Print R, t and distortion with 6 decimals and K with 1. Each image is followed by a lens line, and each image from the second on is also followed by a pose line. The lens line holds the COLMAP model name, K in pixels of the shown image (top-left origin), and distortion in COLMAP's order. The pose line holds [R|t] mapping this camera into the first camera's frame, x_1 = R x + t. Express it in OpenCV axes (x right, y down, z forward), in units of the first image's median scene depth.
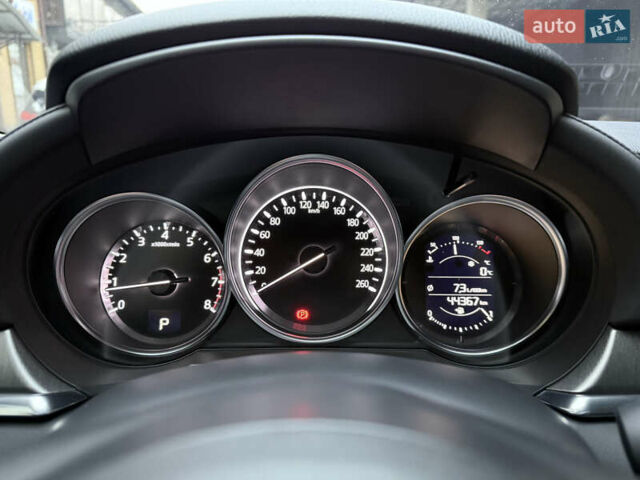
lens RADIAL K [[445.6, 0, 320.0], [0, 445.6, 240.0], [0, 0, 1]] dist [0.027594, -0.000631]
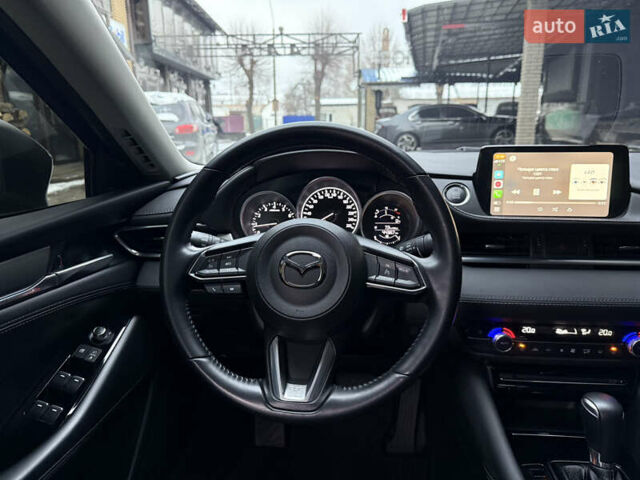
lens RADIAL K [[445.6, 0, 320.0], [0, 445.6, 240.0], [0, 0, 1]] dist [0.027594, -0.000631]
pose [[0.989549, 0.006025, -0.144072, 0.300384], [-0.005970, 0.999982, 0.000812, 0.179534], [0.144074, 0.000057, 0.989567, -1.557751]]
